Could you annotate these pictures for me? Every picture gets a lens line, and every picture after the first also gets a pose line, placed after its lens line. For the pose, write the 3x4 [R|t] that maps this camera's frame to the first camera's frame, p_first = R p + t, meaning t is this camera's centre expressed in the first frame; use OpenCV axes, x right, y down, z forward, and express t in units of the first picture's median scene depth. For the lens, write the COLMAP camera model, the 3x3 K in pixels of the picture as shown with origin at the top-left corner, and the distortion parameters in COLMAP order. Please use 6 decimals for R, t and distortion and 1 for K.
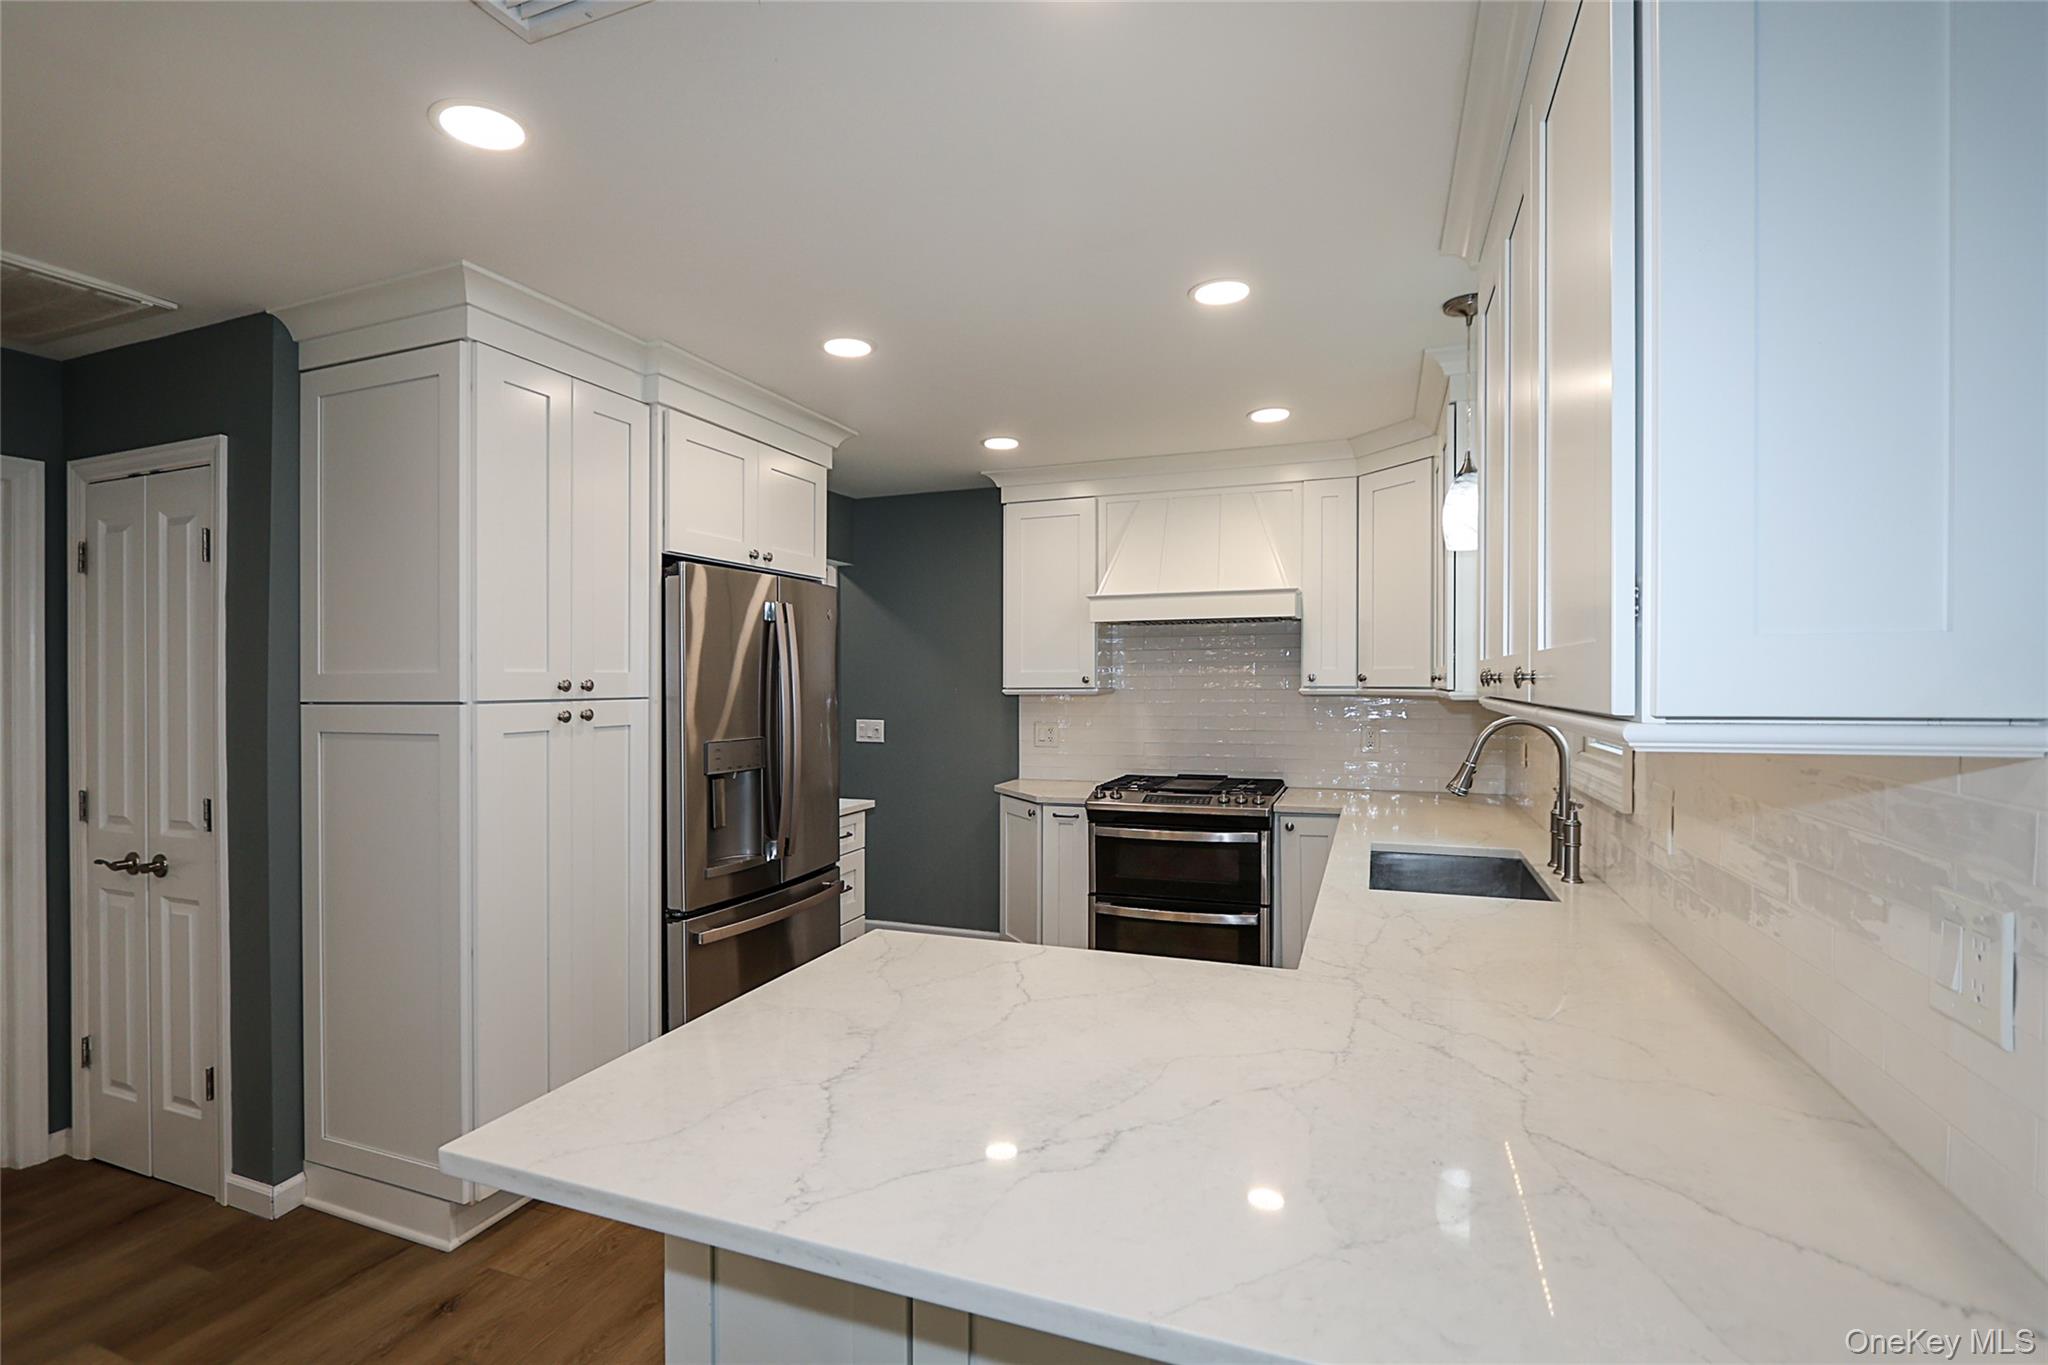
lens RADIAL K [[926.1, 0, 998.2], [0, 926.1, 694.4], [0, 0, 1]] dist [-0.012344, -0.000301]
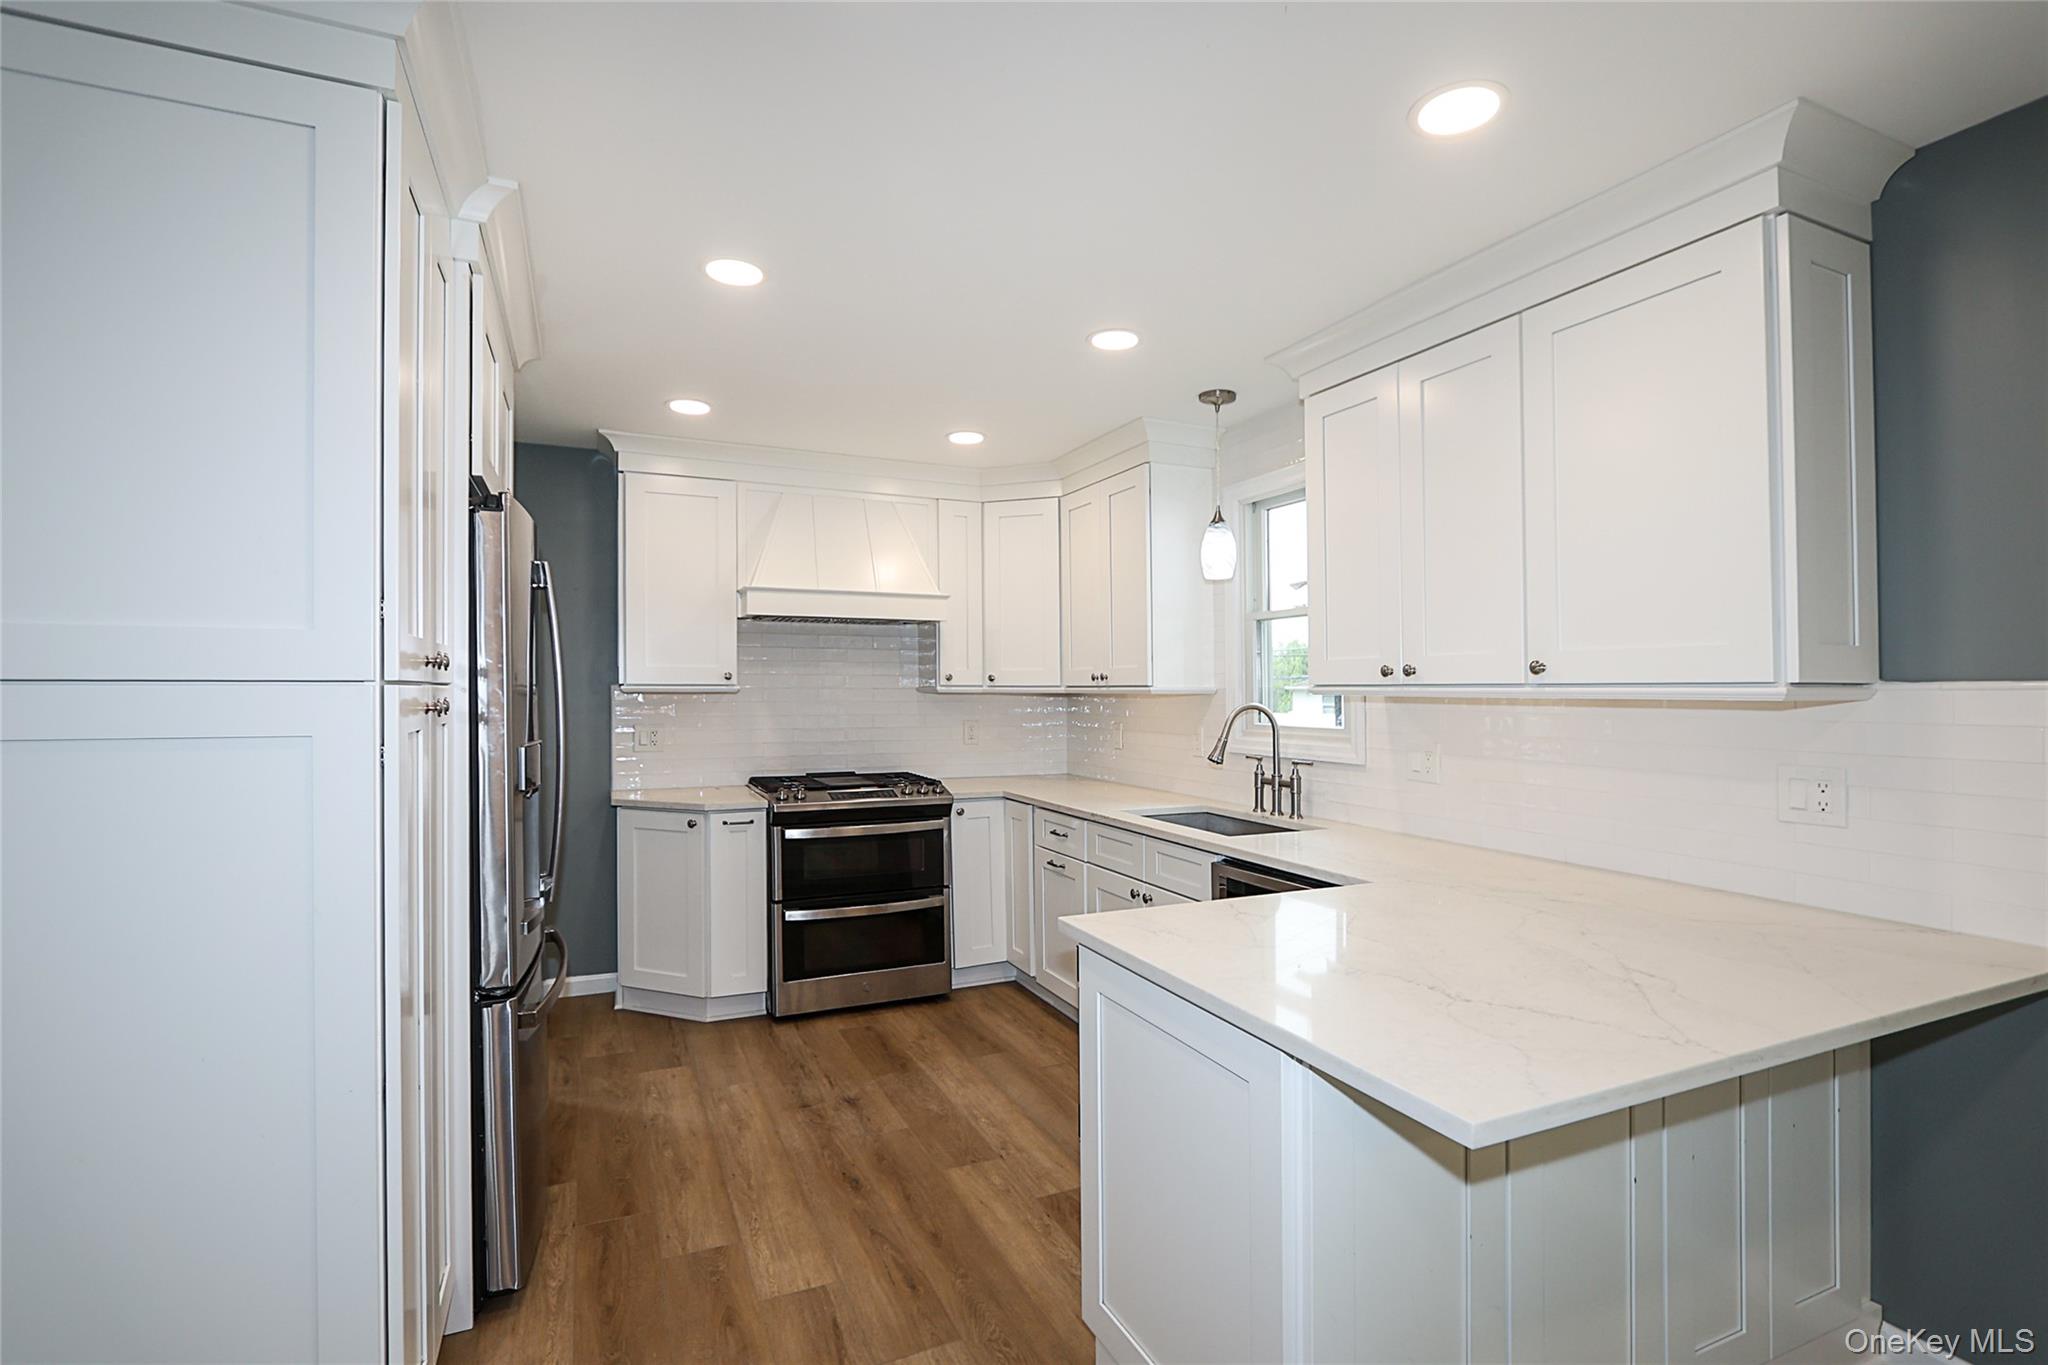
lens RADIAL K [[911.8, 0, 1048.5], [0, 911.8, 681.1], [0, 0, 1]] dist [-0.013149, -0.000162]
pose [[0.713682, 0.014943, 0.700311, -0.408553], [0.001949, 0.999726, -0.023318, 0.014704], [-0.700467, 0.018006, 0.713457, 0.162383]]
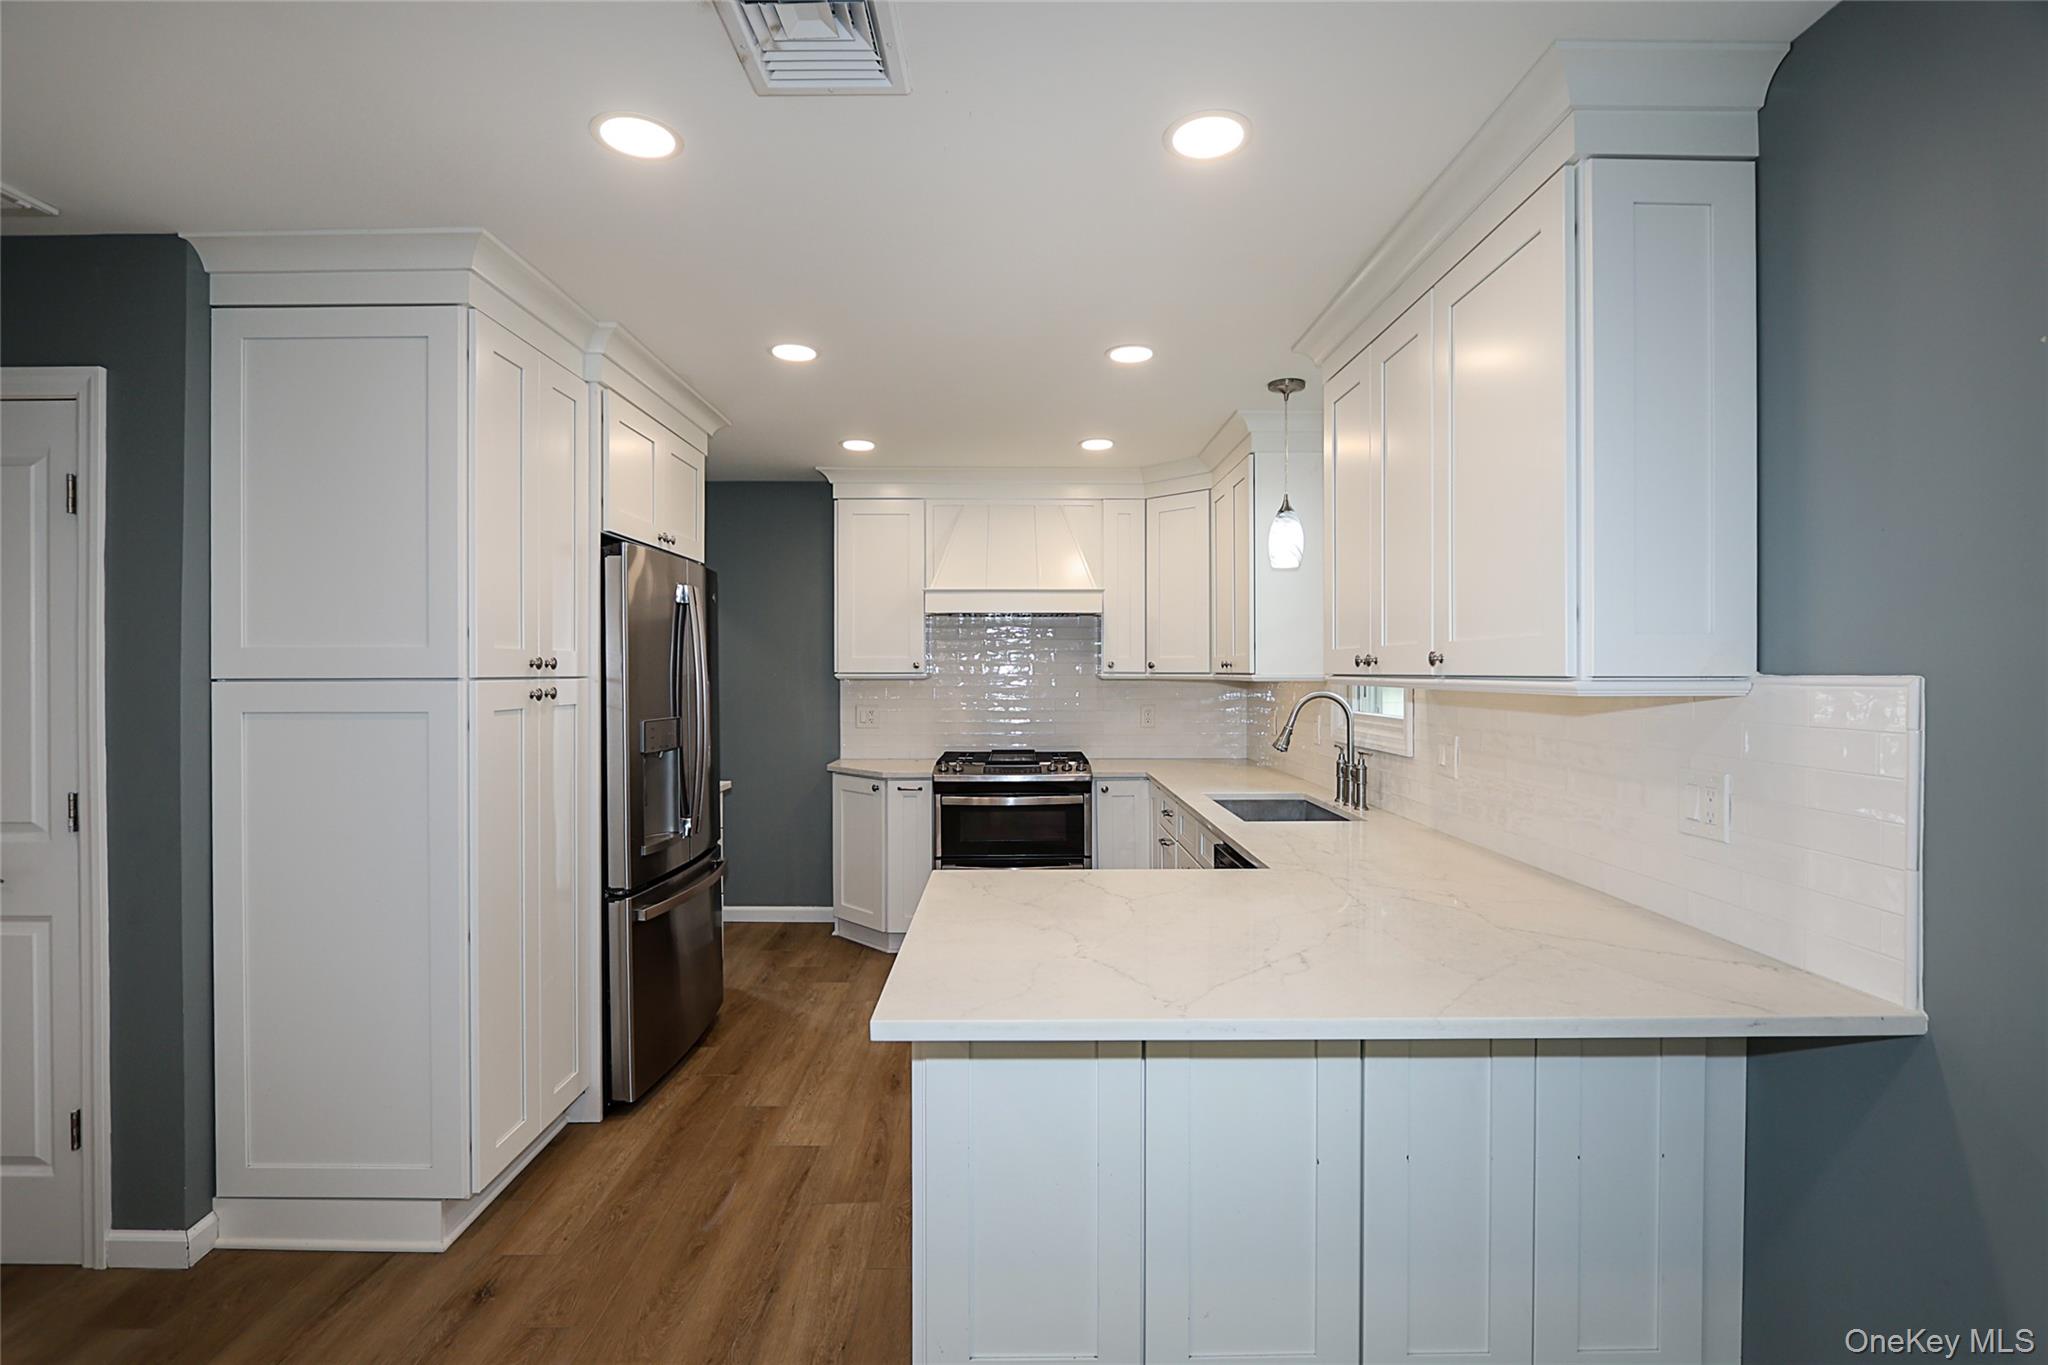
lens RADIAL K [[901.5, 0, 1034.9], [0, 901.5, 678.7], [0, 0, 1]] dist [-0.013811, 0.000306]
pose [[0.929576, 0.001921, 0.368626, -0.218347], [0.000516, 0.999979, -0.006512, 0.008978], [-0.368631, 0.006244, 0.929555, -0.057230]]
